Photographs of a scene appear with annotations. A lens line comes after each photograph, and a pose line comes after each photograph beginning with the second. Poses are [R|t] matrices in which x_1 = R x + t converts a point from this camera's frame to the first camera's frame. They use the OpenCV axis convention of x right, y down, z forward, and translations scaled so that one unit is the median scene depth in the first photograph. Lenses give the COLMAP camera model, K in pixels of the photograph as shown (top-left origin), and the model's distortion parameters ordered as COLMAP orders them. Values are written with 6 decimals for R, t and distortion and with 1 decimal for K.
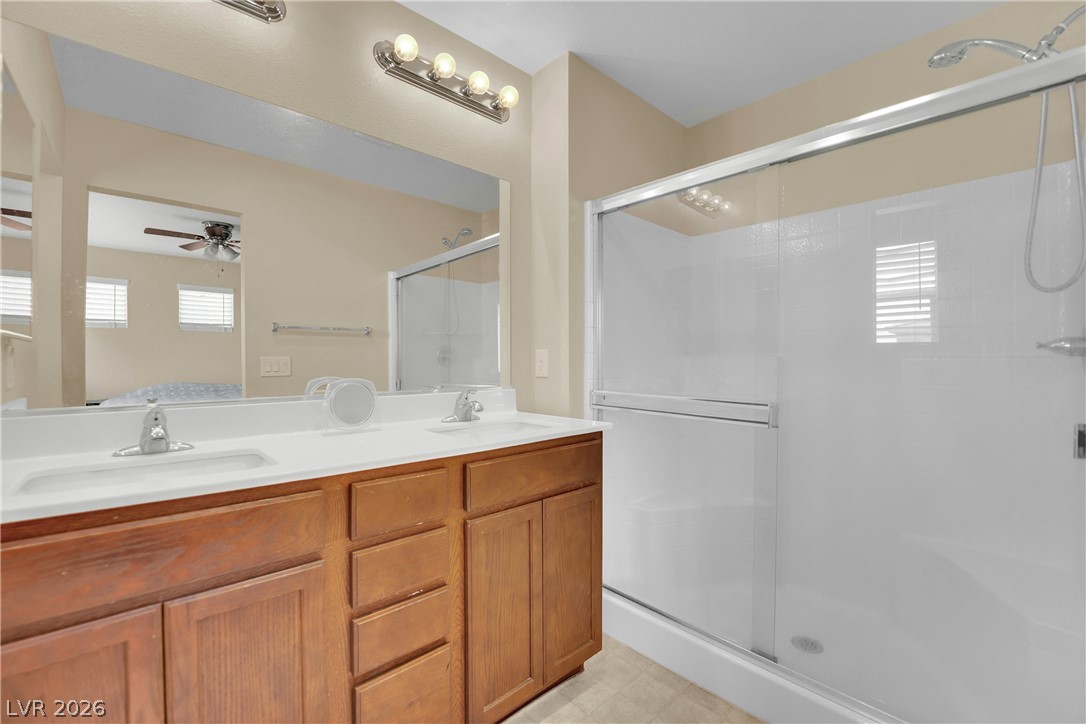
lens RADIAL K [[453.0, 0, 537.8], [0, 453.0, 353.8], [0, 0, 1]] dist [-0.020127, -0.000497]
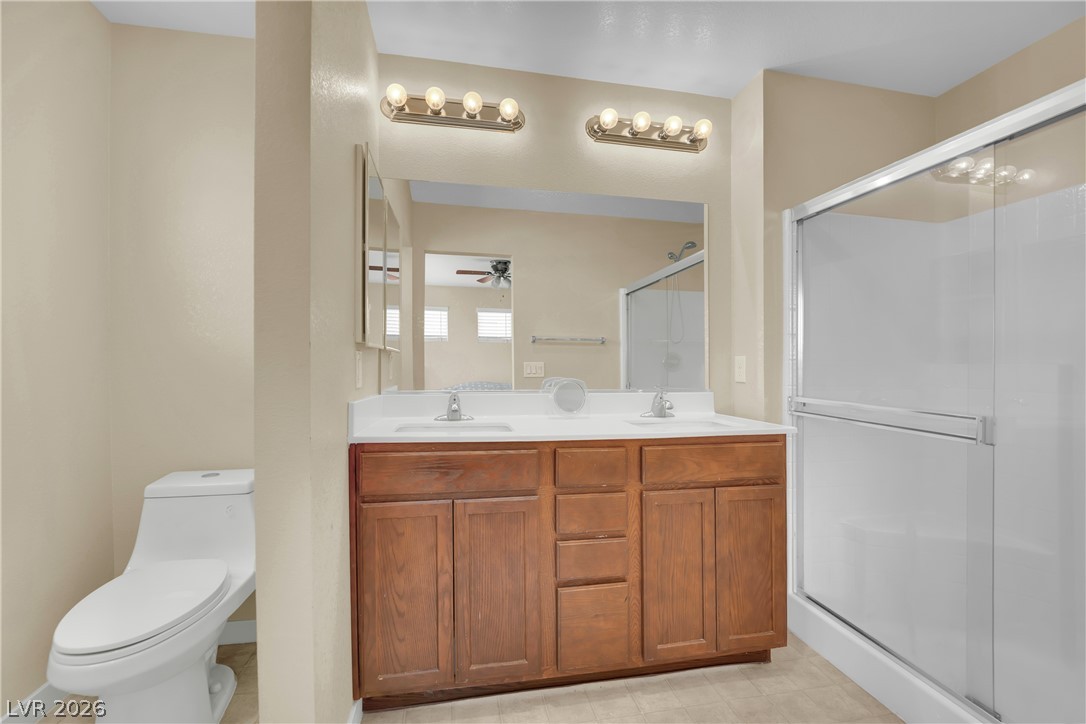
lens RADIAL K [[445.5, 0, 535.9], [0, 445.5, 363.2], [0, 0, 1]] dist [-0.013695, -0.000115]
pose [[0.850273, 0.005098, -0.526317, 0.203750], [-0.001294, 0.999970, 0.007595, -0.000808], [0.526340, -0.005777, 0.850255, -0.186549]]
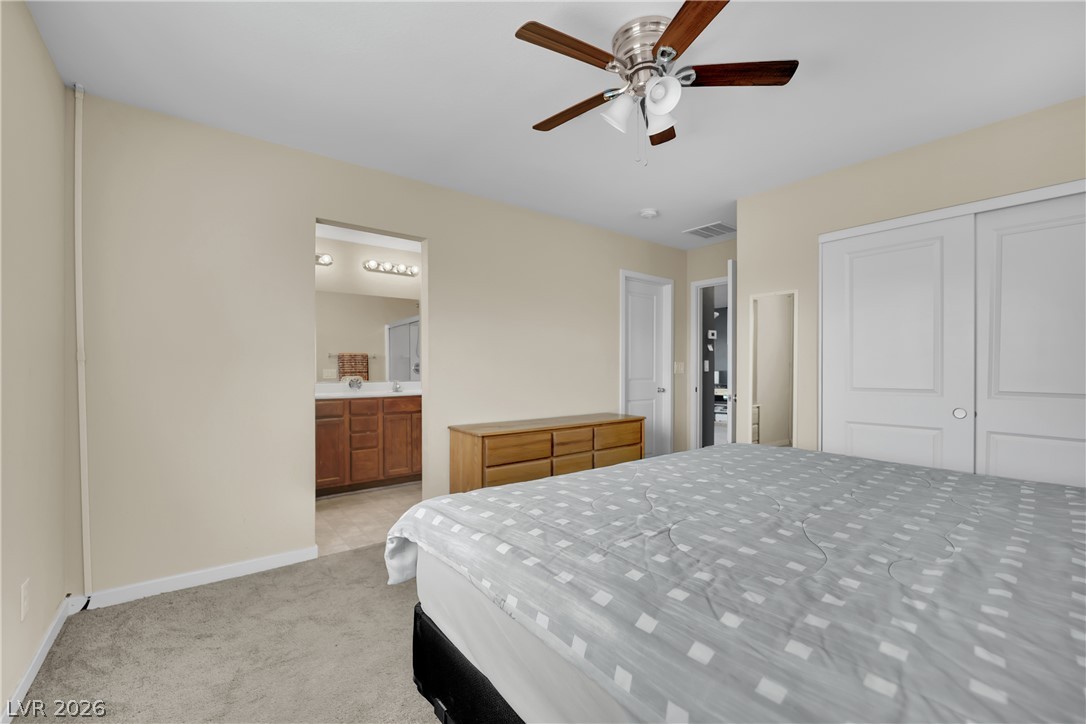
lens RADIAL K [[445.5, 0, 535.9], [0, 445.5, 363.2], [0, 0, 1]] dist [-0.013695, -0.000115]
pose [[0.996977, -0.001878, -0.077671, 1.087708], [0.001313, 0.999972, -0.007326, -0.009818], [0.077682, 0.007202, 0.996952, -1.995518]]
